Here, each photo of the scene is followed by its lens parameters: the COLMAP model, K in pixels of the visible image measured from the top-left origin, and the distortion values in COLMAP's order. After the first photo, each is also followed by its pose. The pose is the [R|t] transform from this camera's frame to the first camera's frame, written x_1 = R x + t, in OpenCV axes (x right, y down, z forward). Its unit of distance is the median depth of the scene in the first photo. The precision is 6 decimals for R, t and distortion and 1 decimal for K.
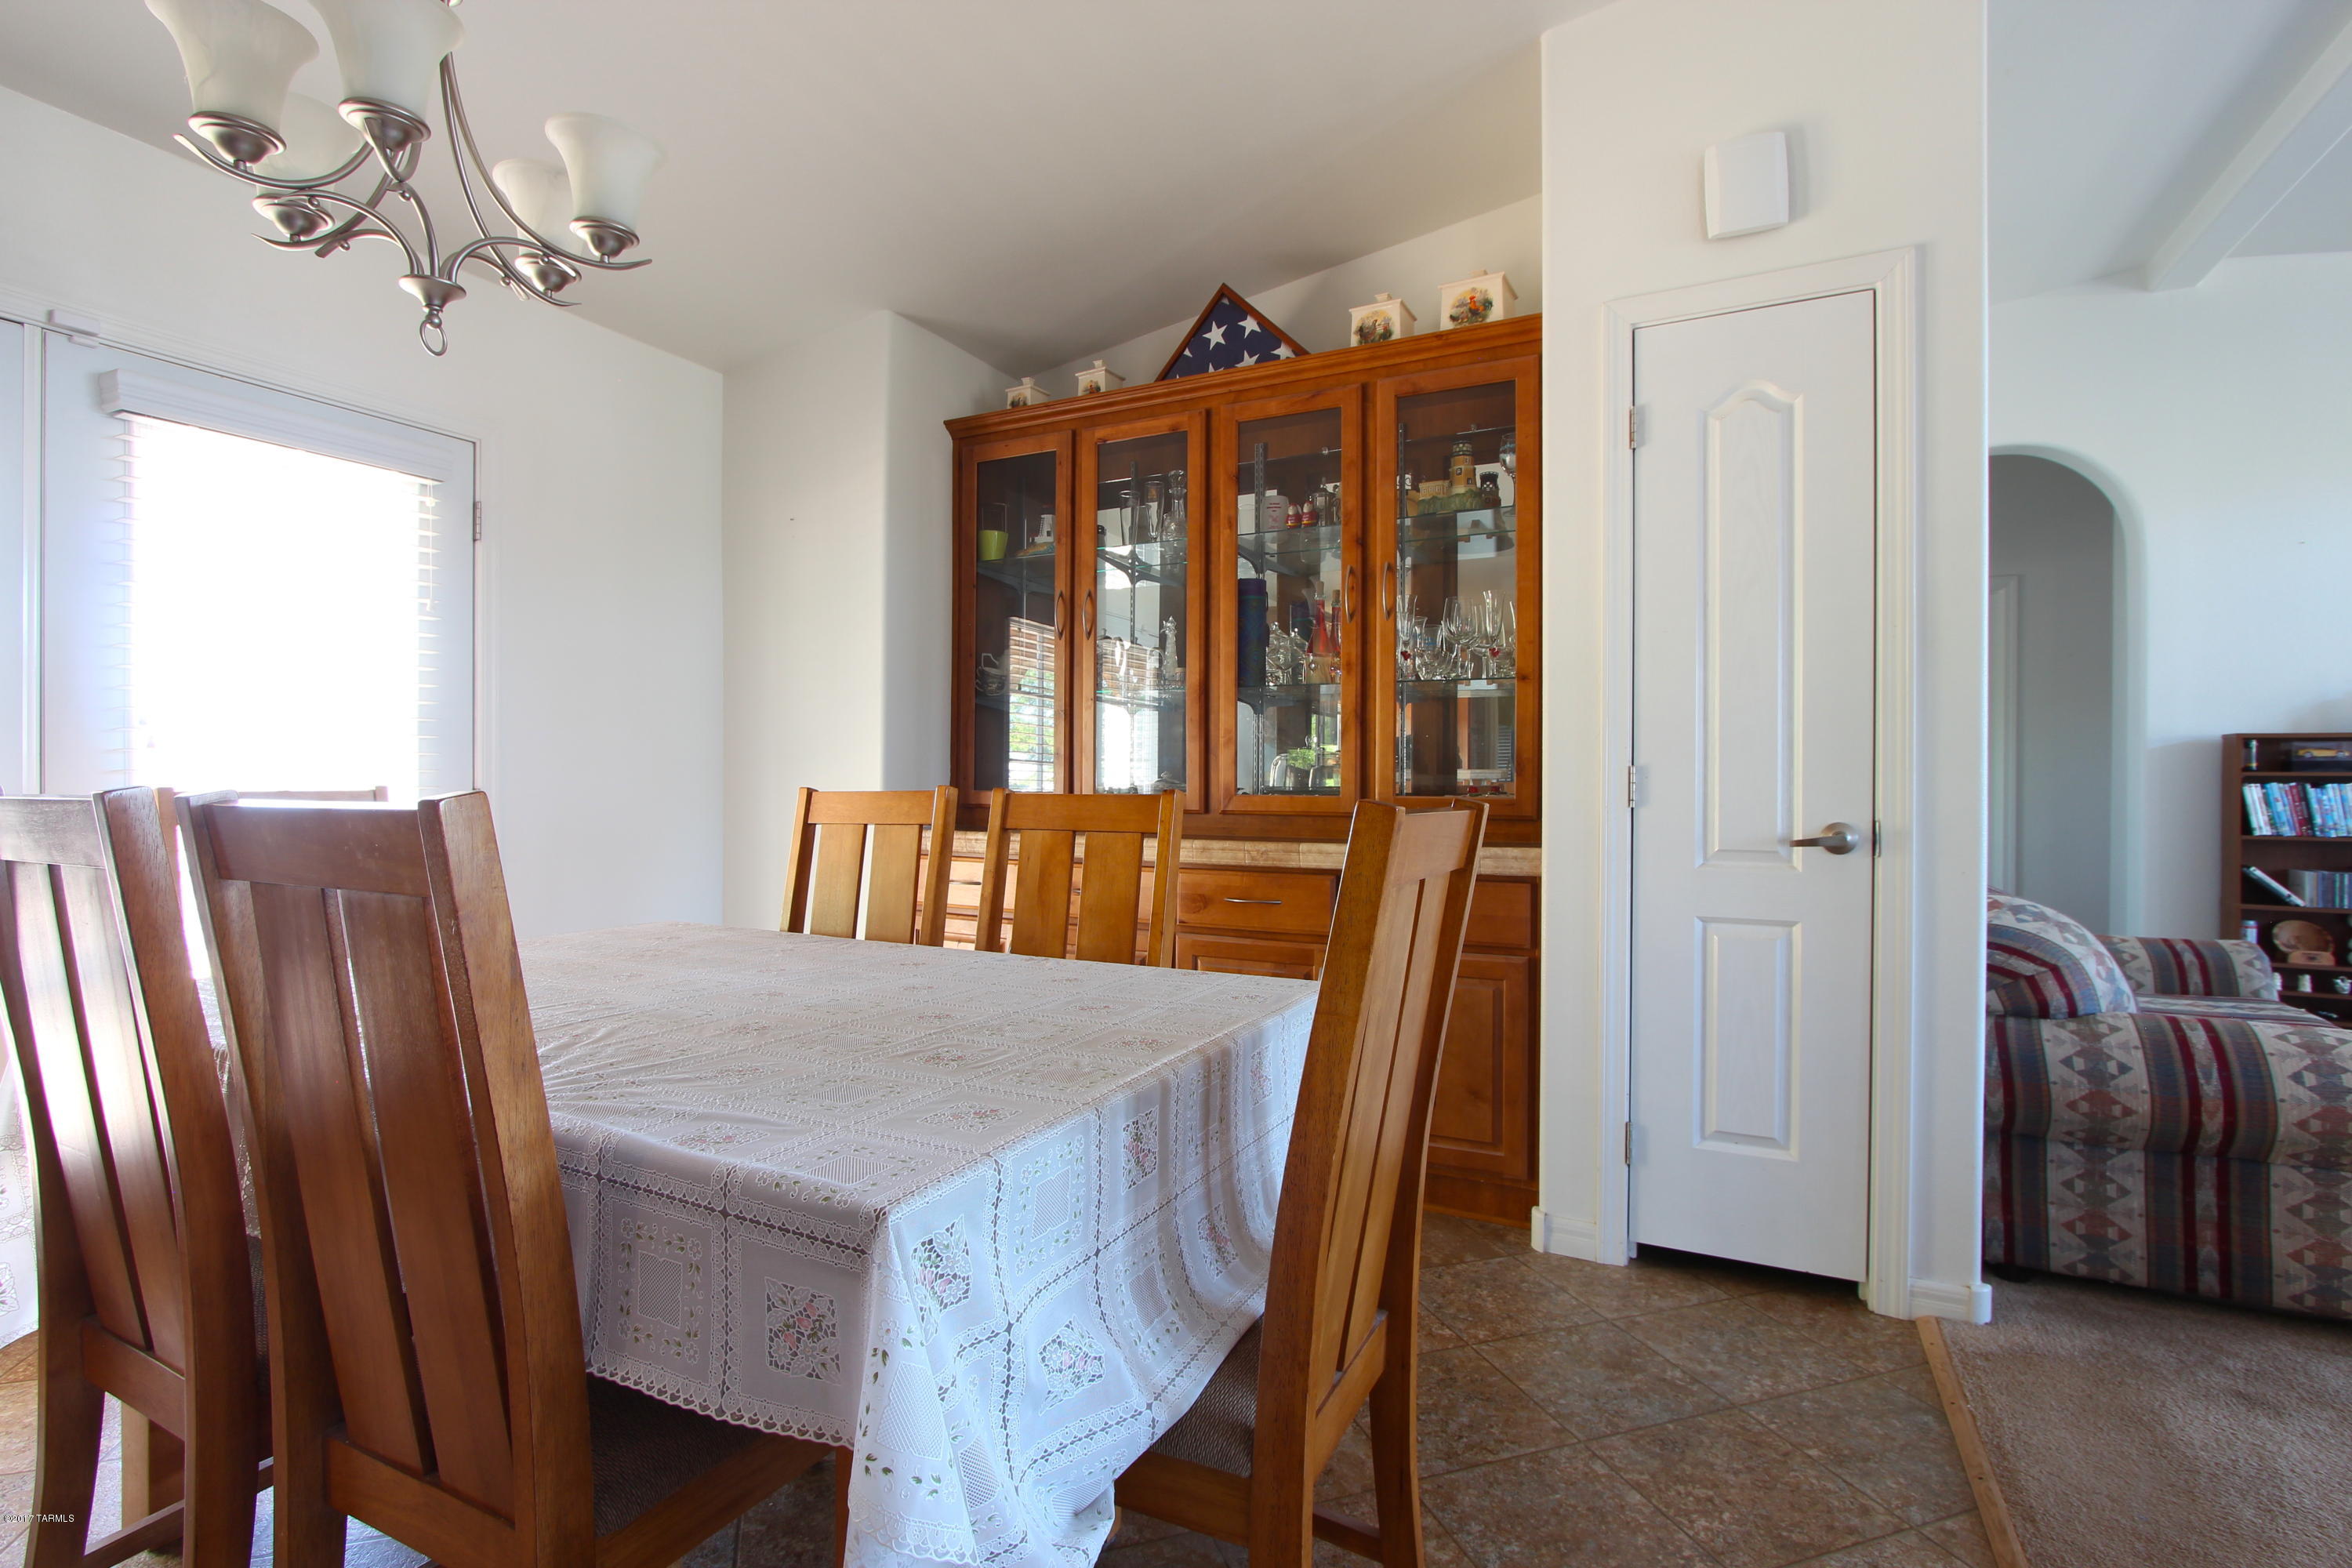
lens RADIAL K [[1092.6, 0, 1175.9], [0, 1092.6, 787.0], [0, 0, 1]] dist [-0.017771, 0.002723]
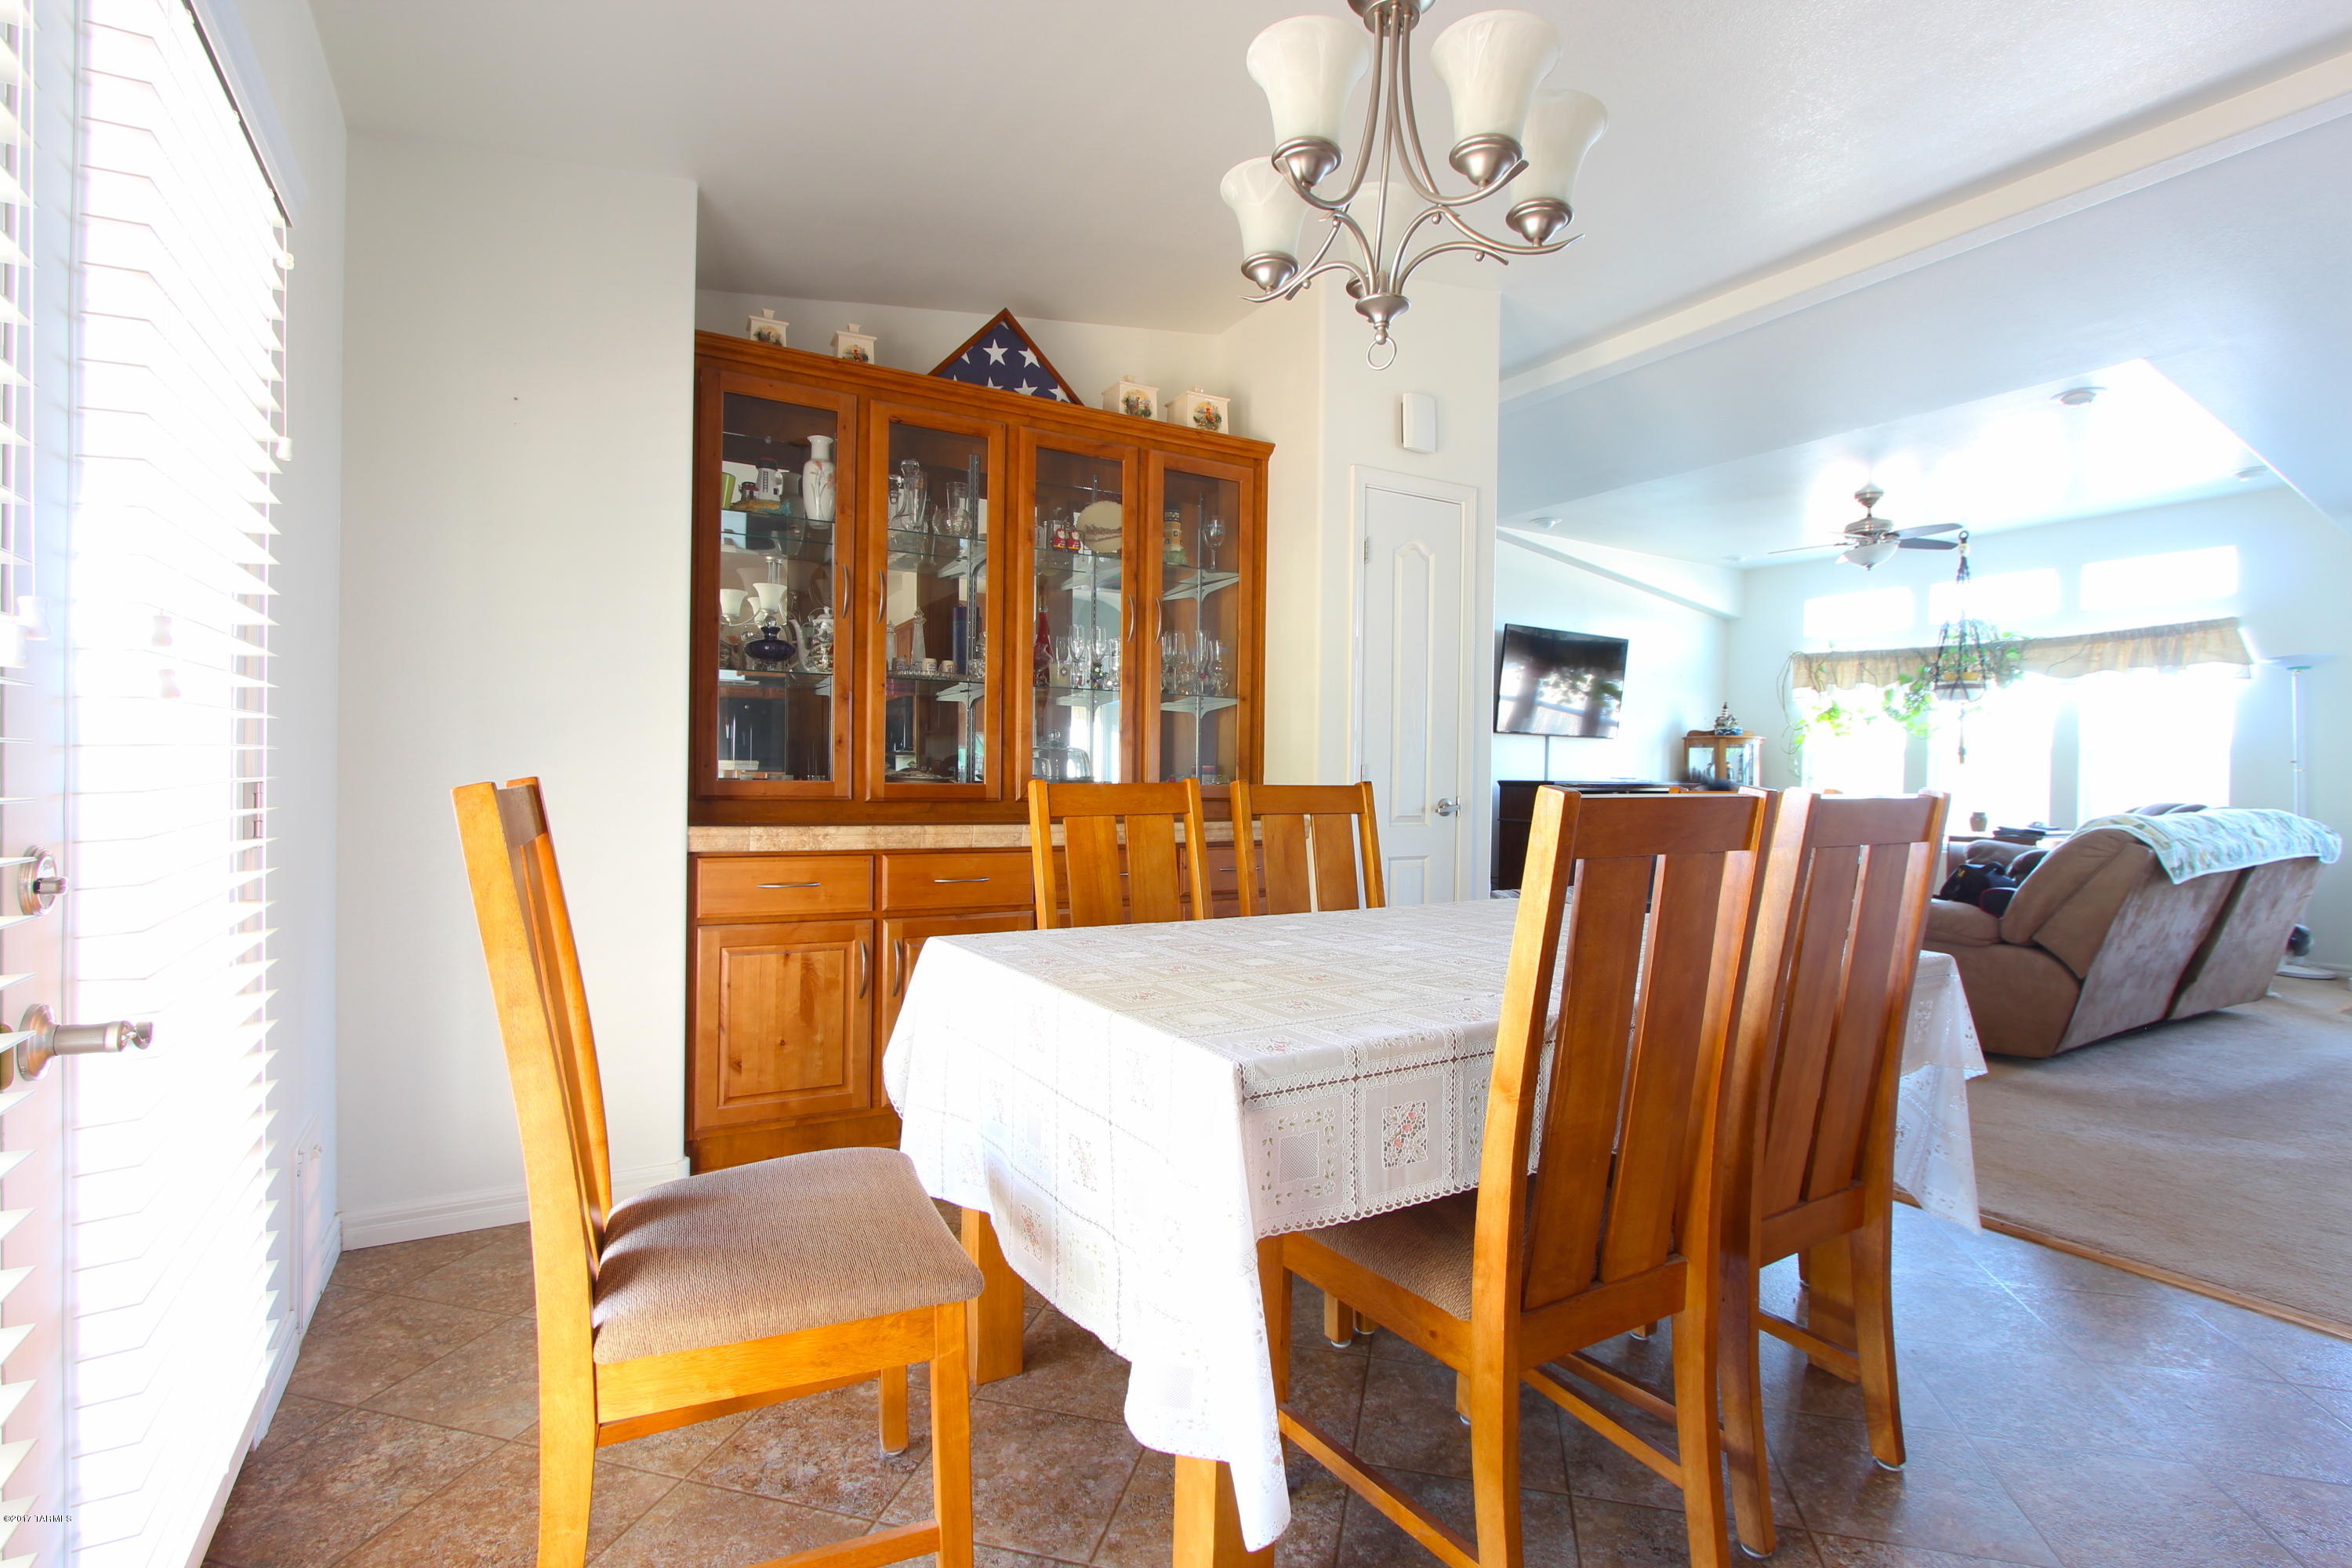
lens RADIAL K [[1092.6, 0, 1173.1], [0, 1092.6, 788.4], [0, 0, 1]] dist [-0.017771, 0.002723]
pose [[0.544449, -0.007610, 0.838760, -1.065024], [-0.005308, 0.999908, 0.012517, -0.002645], [-0.838777, -0.011267, 0.544358, 0.369716]]
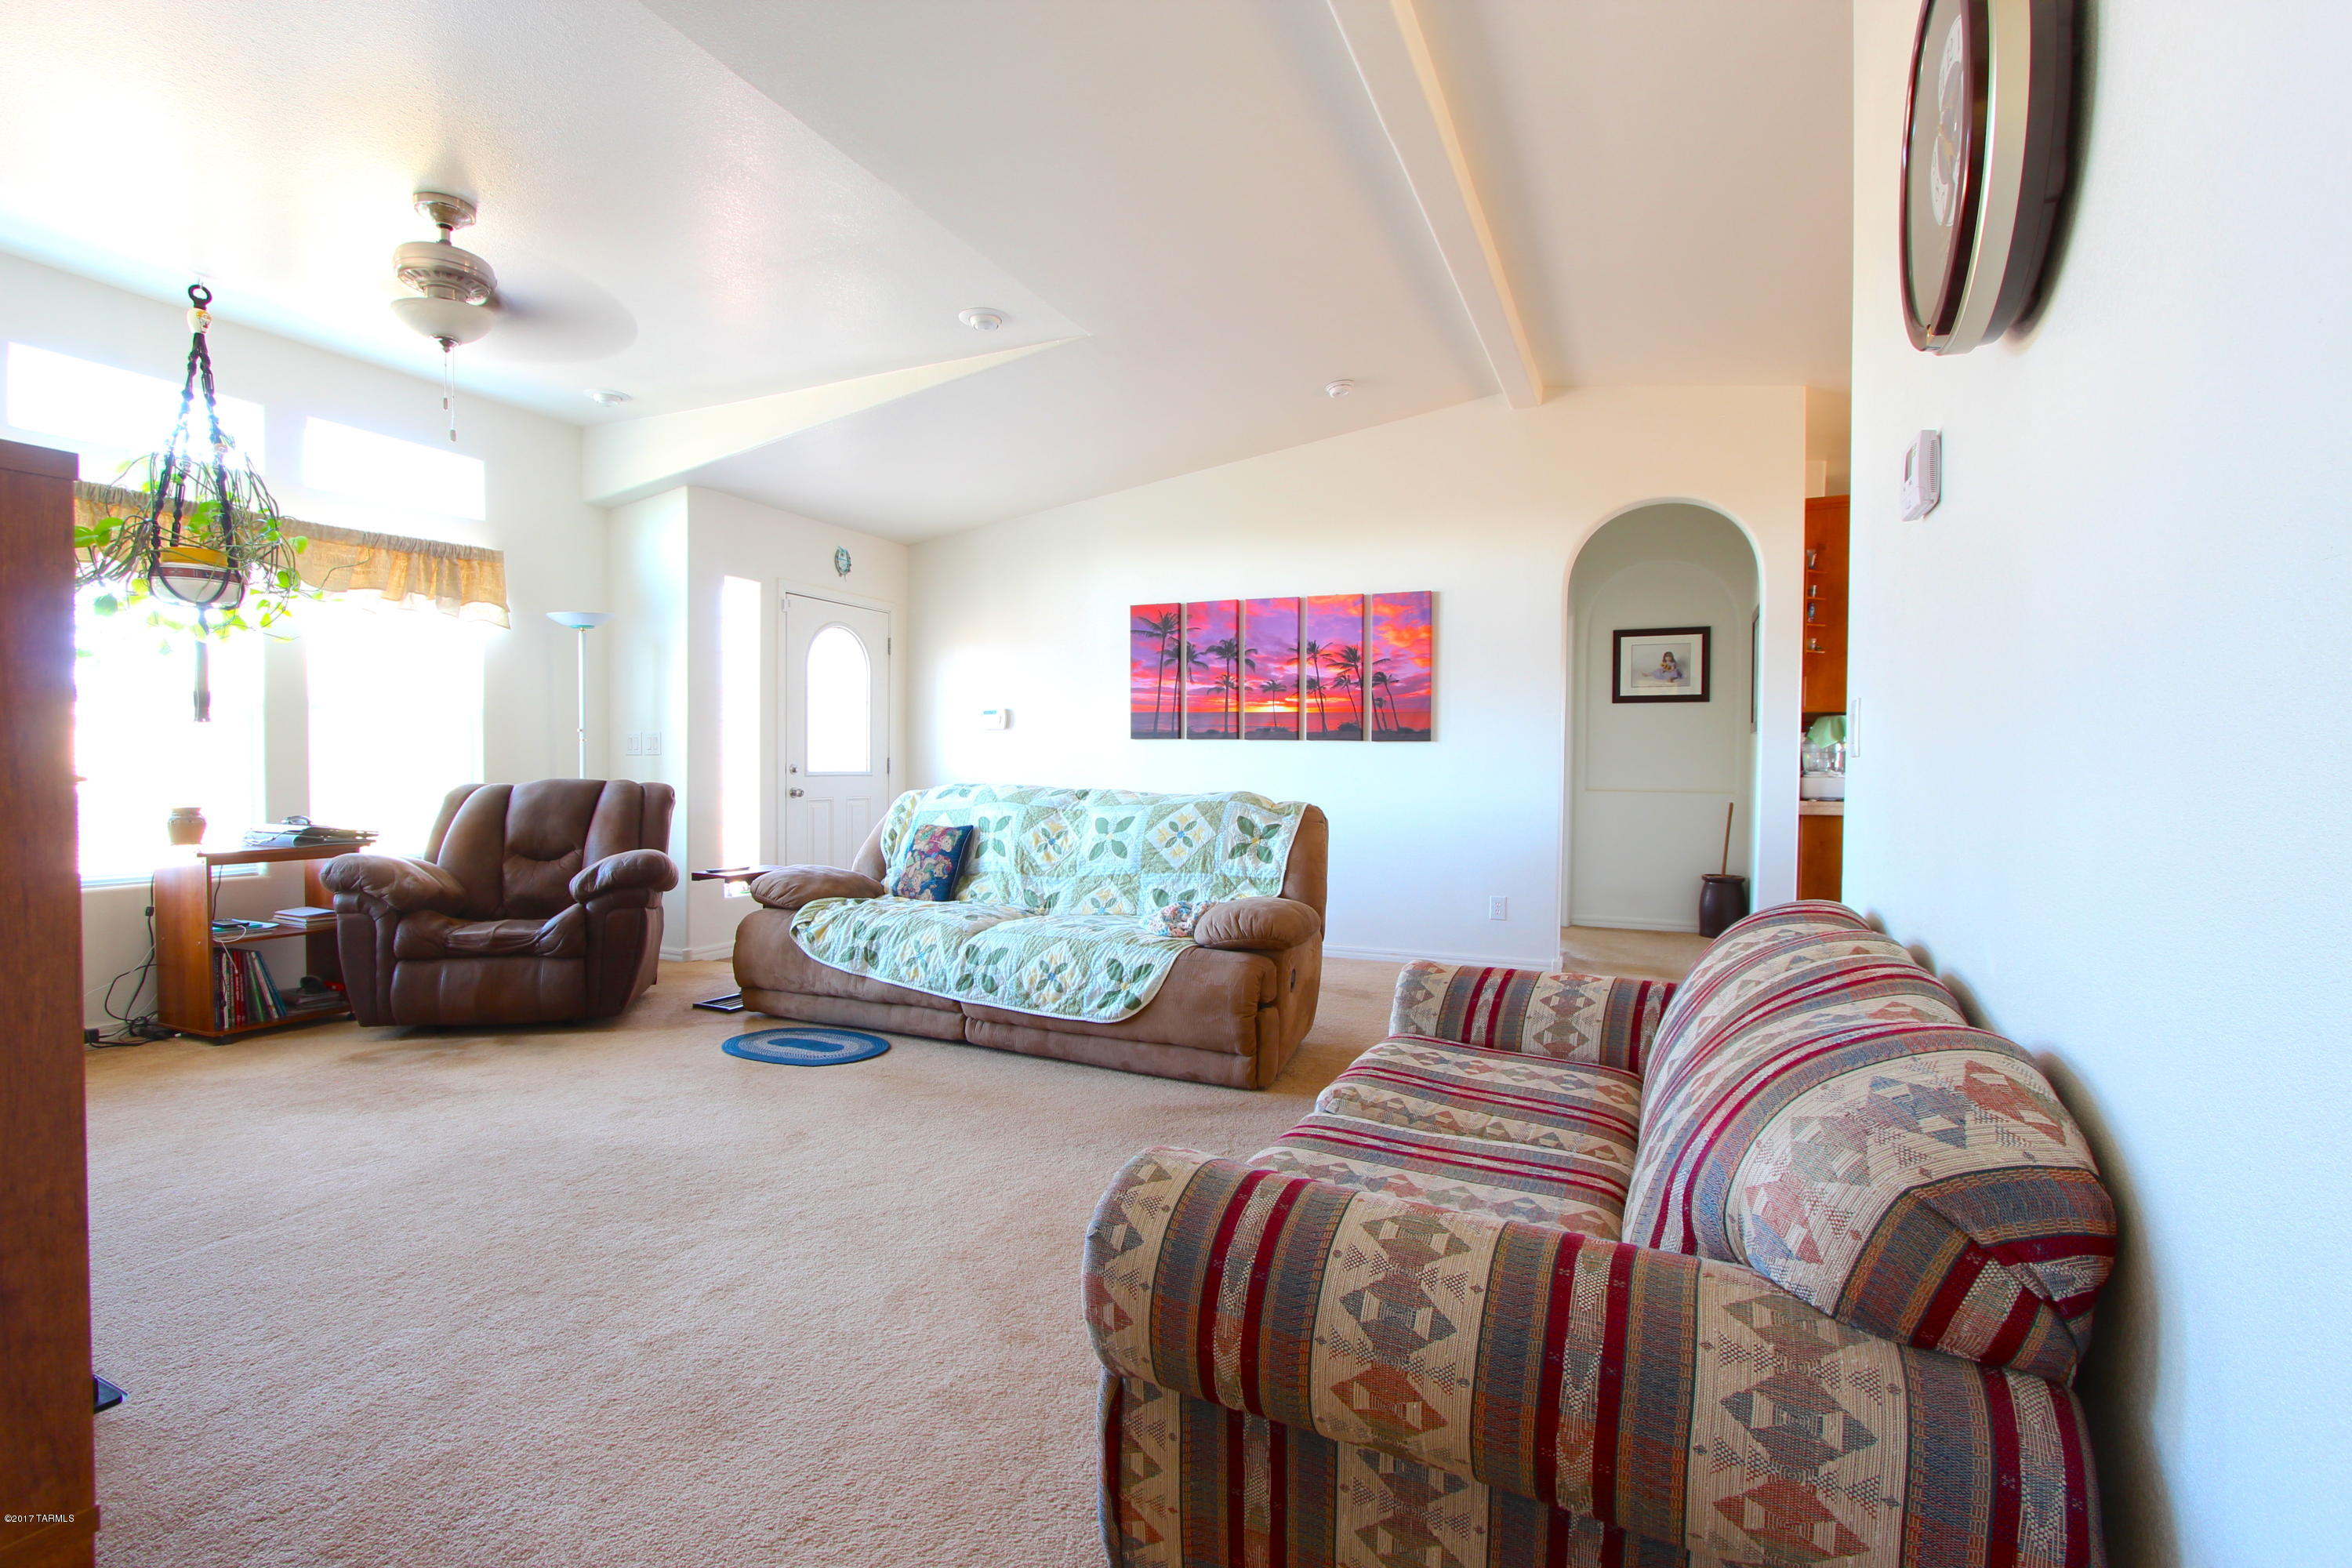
lens RADIAL K [[1092.6, 0, 1178.4], [0, 1092.6, 791.1], [0, 0, 1]] dist [-0.017771, 0.002723]
pose [[-0.999418, -0.010947, -0.032304, 1.319486], [-0.011980, 0.999418, 0.031955, -0.009079], [0.031935, 0.032324, -0.998967, 1.883023]]
